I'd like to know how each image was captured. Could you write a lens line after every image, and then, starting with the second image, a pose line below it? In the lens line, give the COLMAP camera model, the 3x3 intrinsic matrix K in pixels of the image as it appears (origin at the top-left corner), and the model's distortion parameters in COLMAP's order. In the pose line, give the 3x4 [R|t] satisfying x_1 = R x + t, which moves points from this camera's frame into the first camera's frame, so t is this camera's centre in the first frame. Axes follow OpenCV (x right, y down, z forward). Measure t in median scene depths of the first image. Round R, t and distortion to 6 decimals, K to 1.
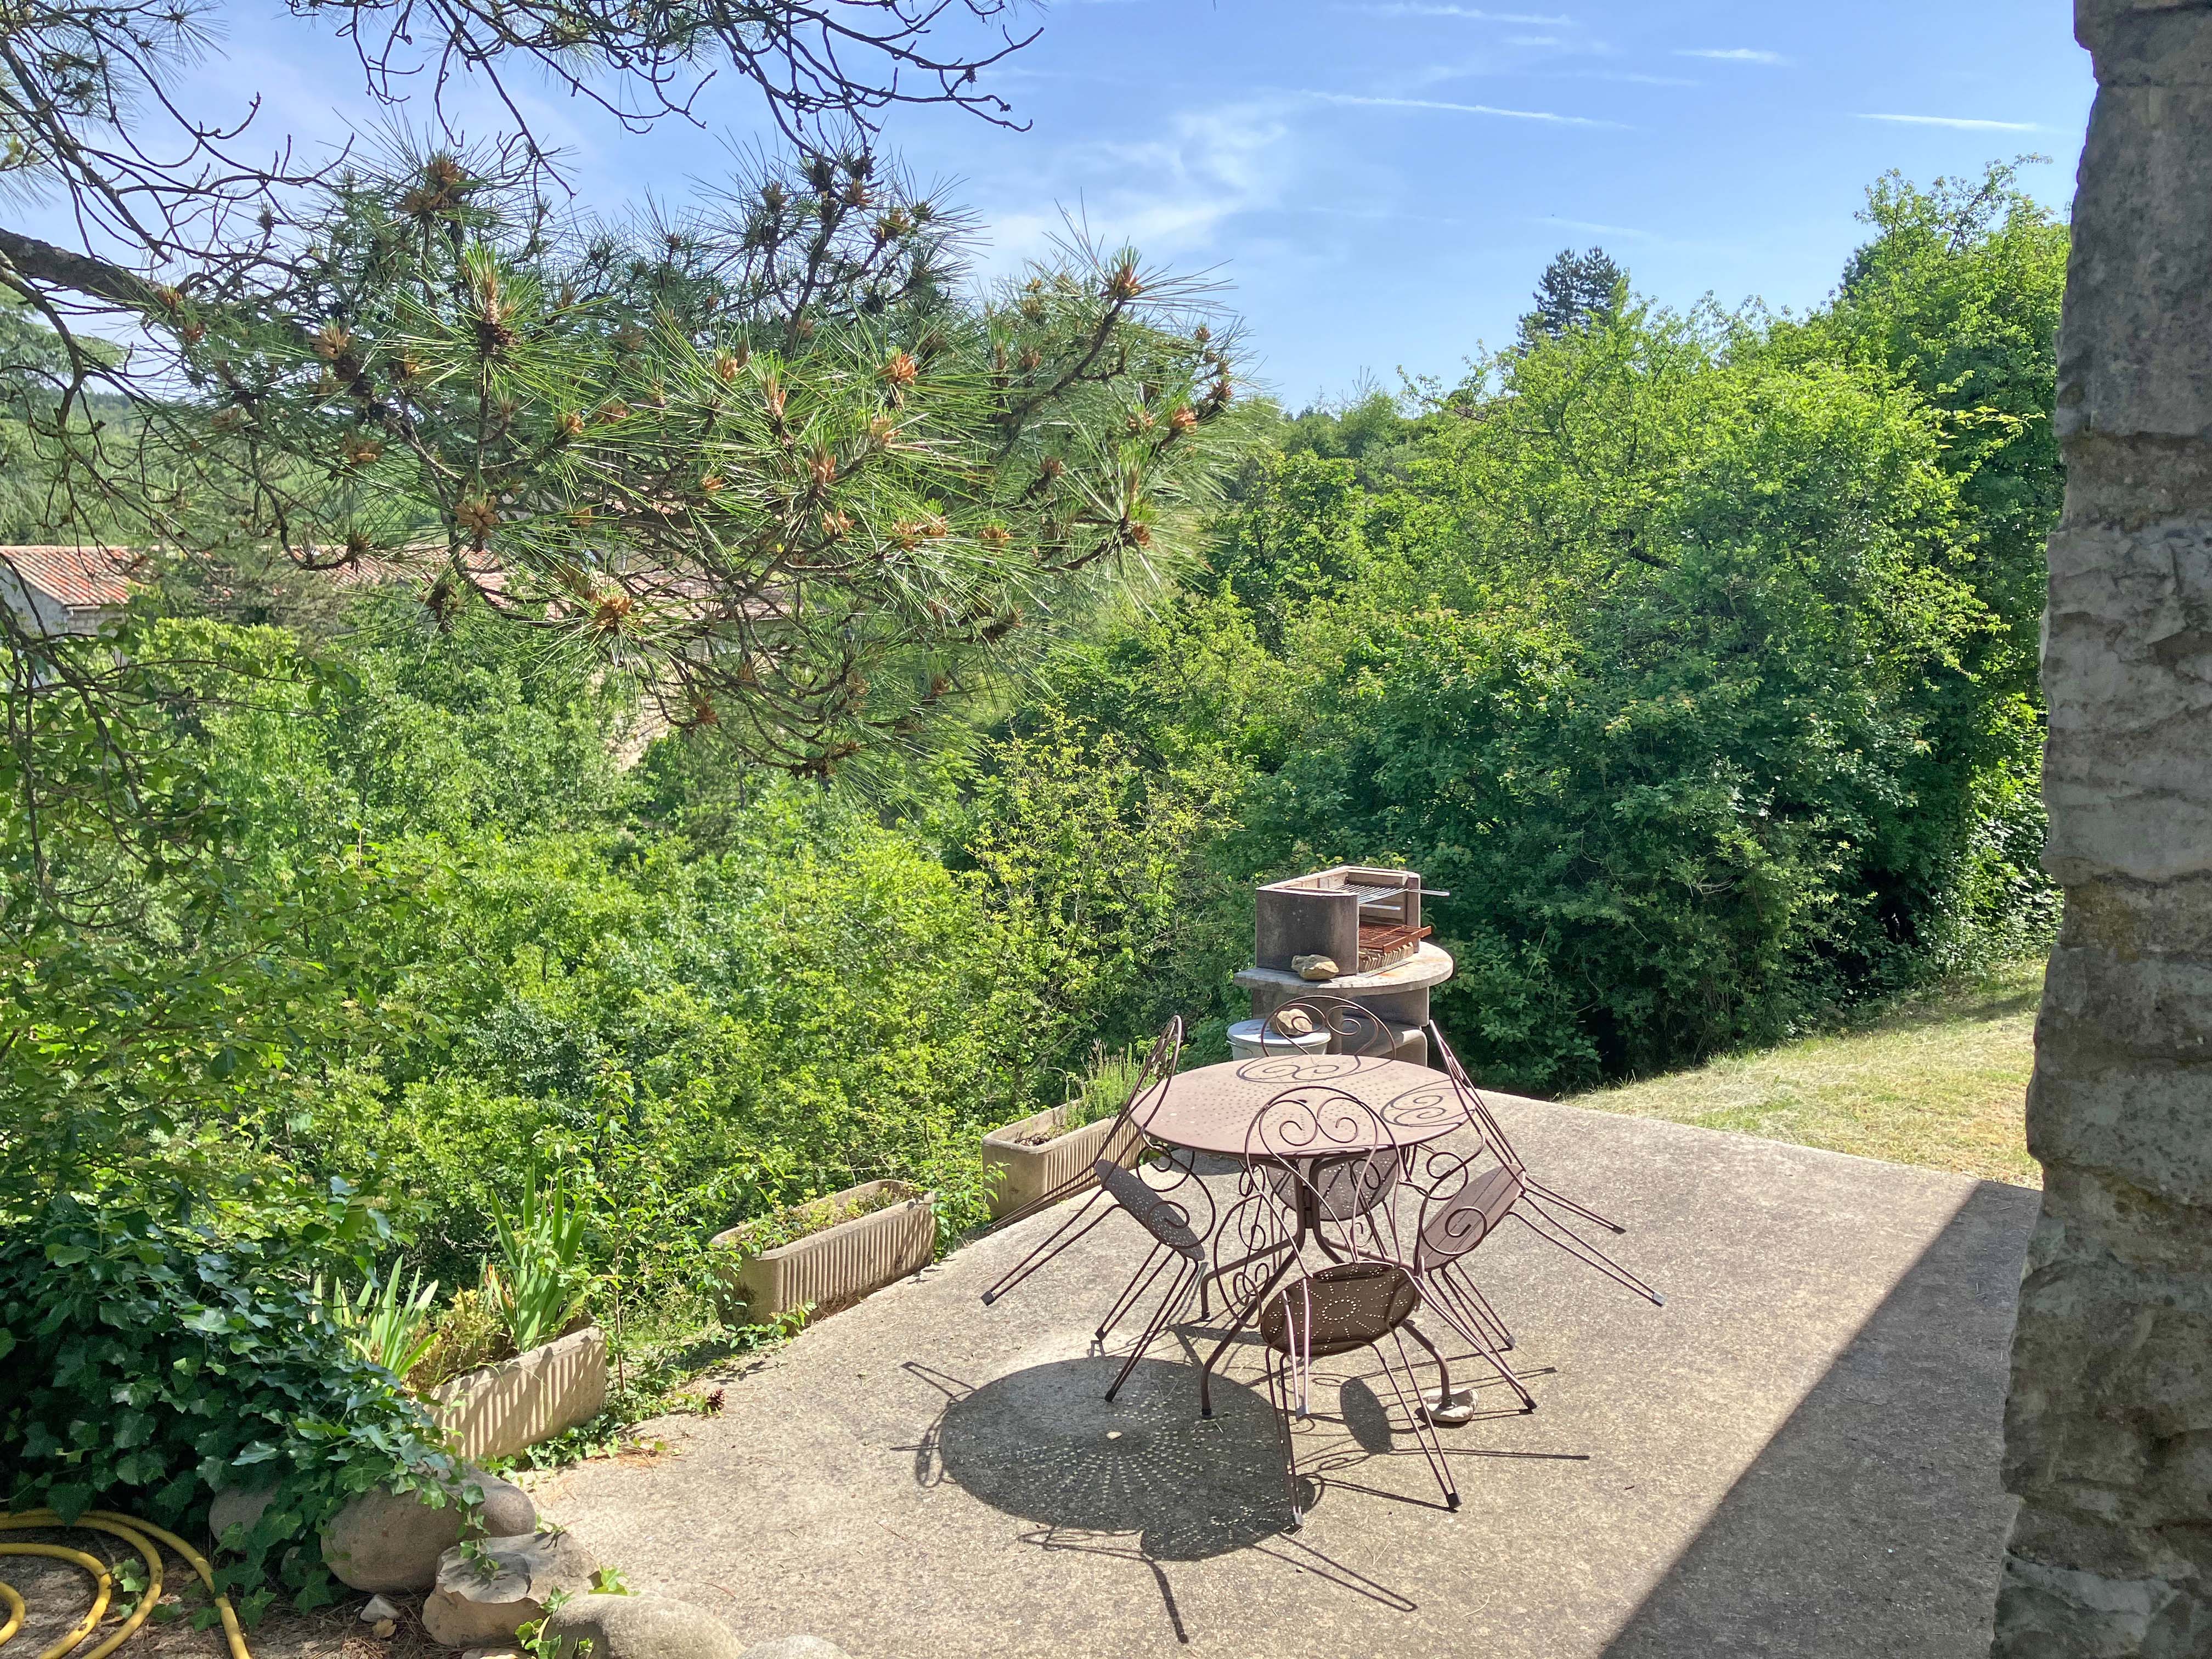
lens RADIAL K [[1813.1, 0, 1114.4], [0, 1813.1, 818.0], [0, 0, 1]] dist [0.041009, -0.052512]
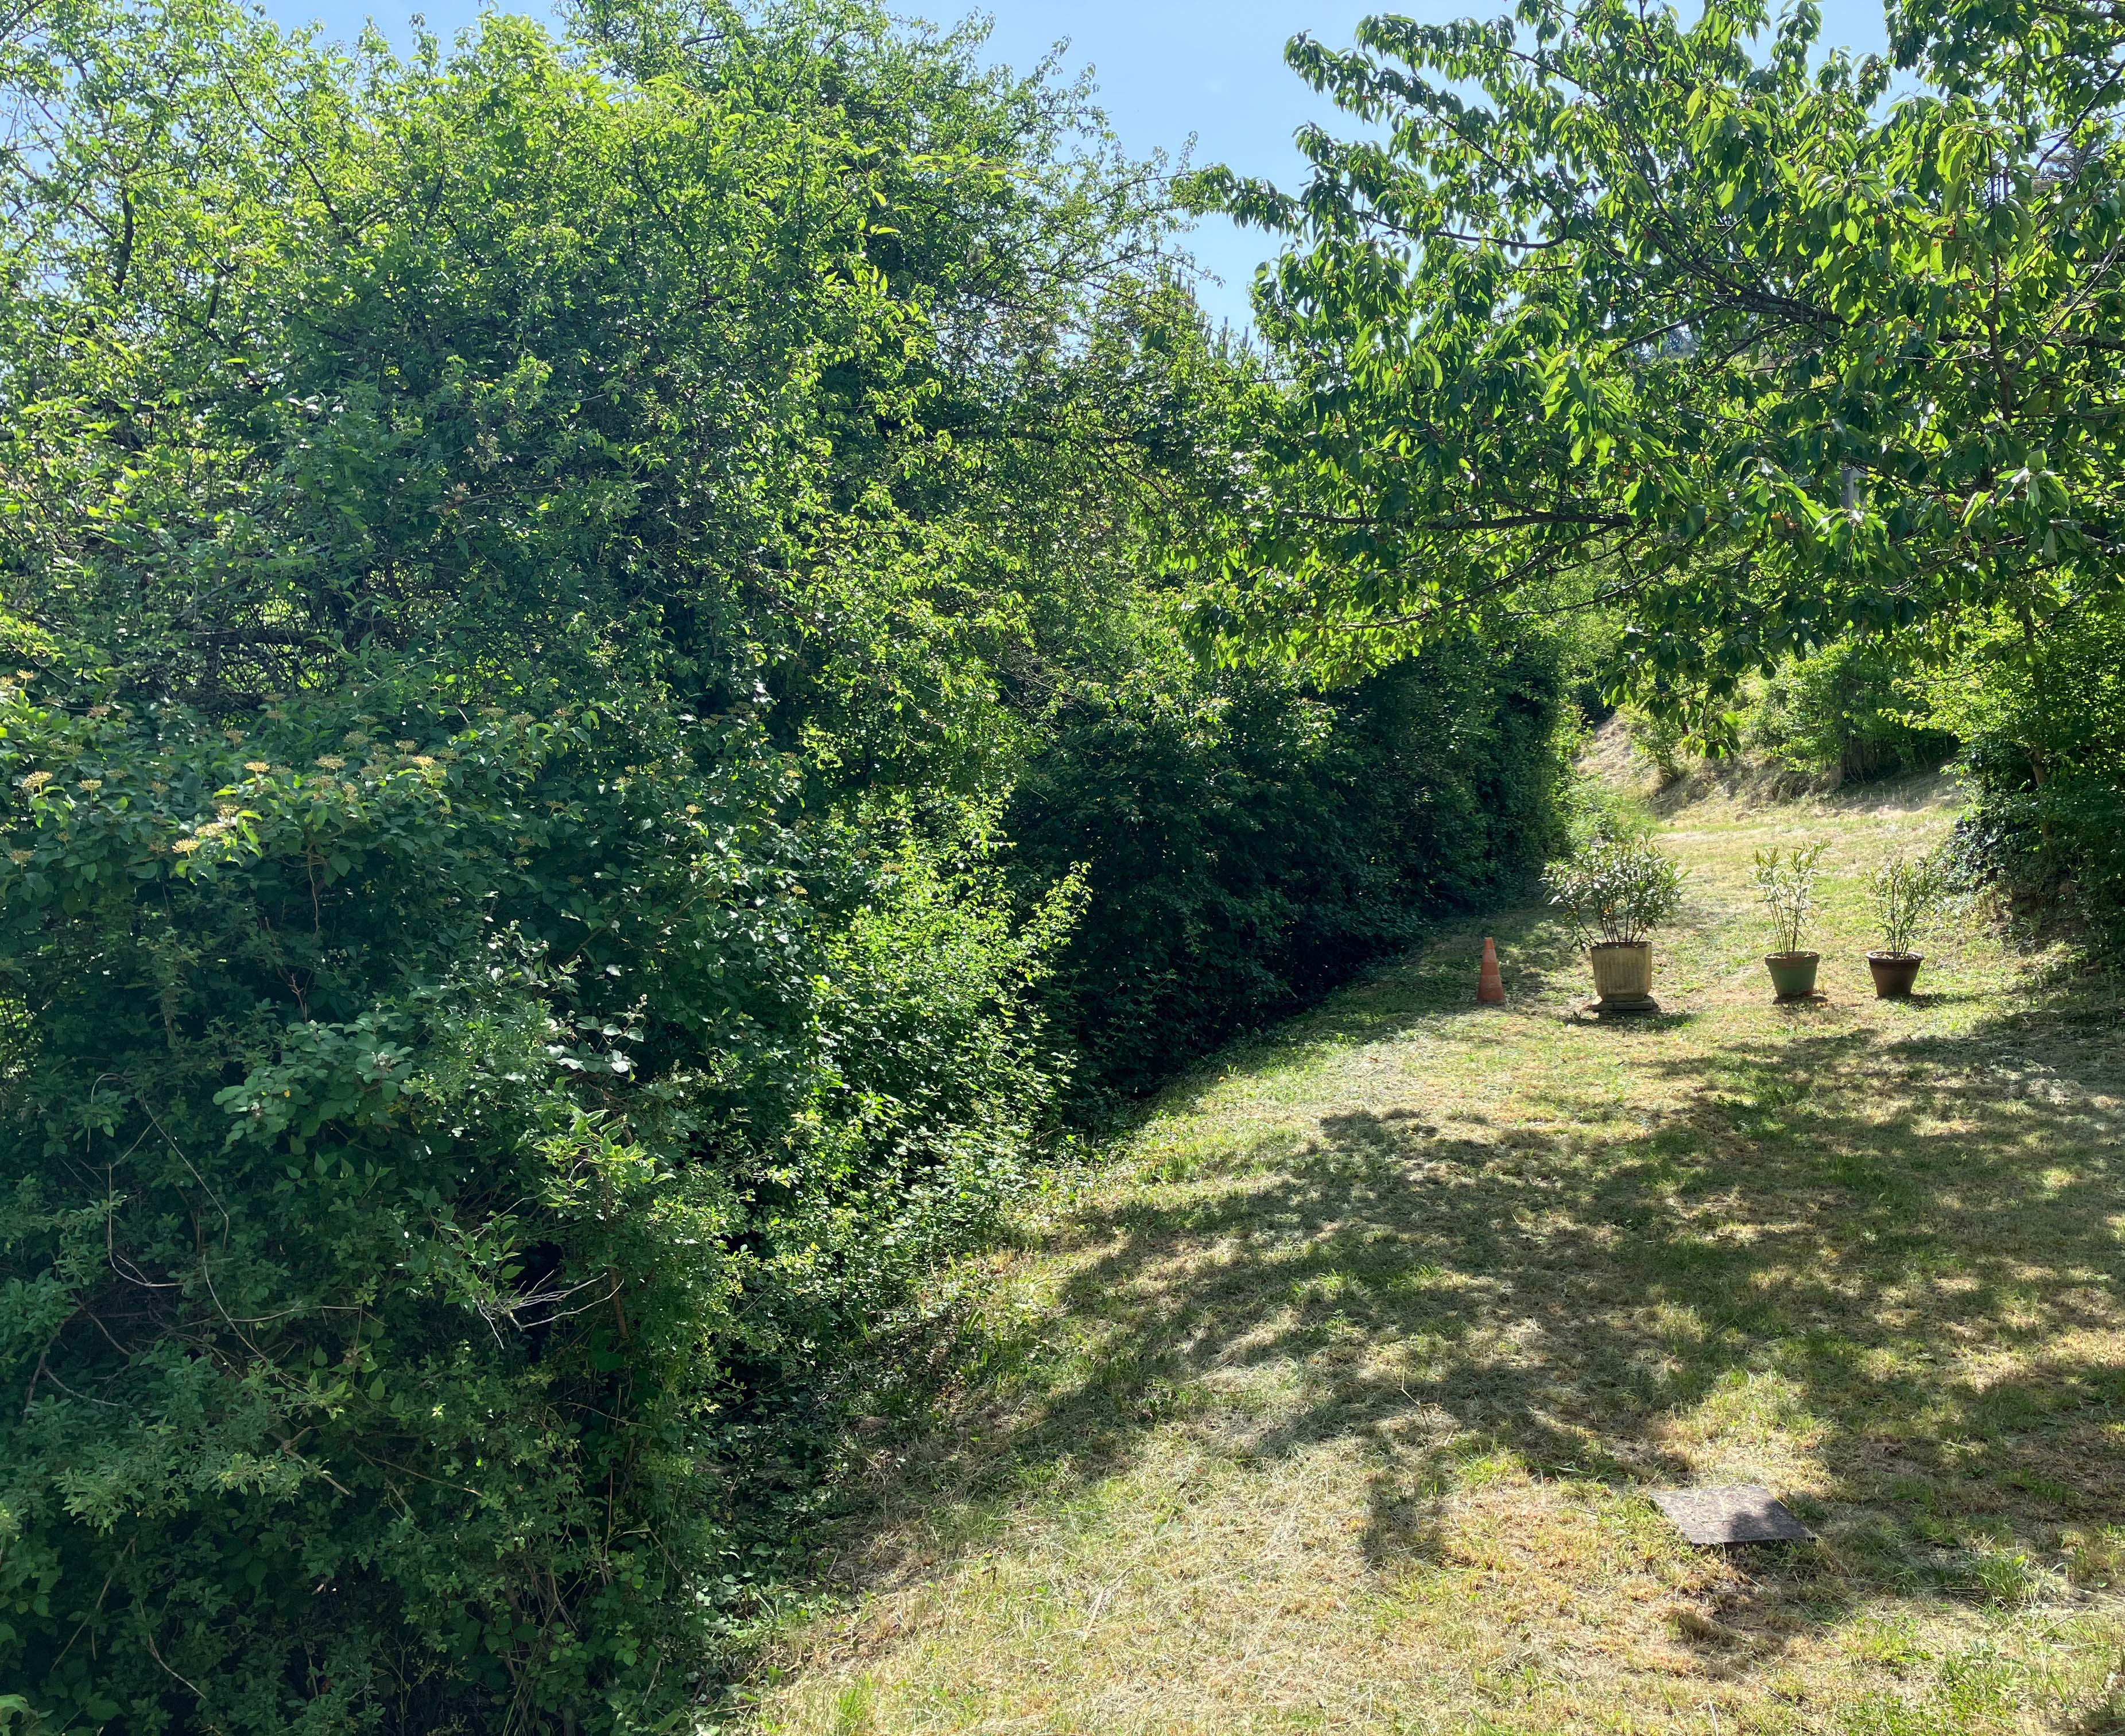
lens RADIAL K [[1904.7, 0, 1069.6], [0, 1904.7, 876.9], [0, 0, 1]] dist [0.046150, -0.069145]
pose [[0.736324, -0.044908, 0.675137, 0.158967], [0.099133, 0.994188, -0.041987, -0.015709], [-0.669327, 0.097844, 0.736497, 0.645106]]
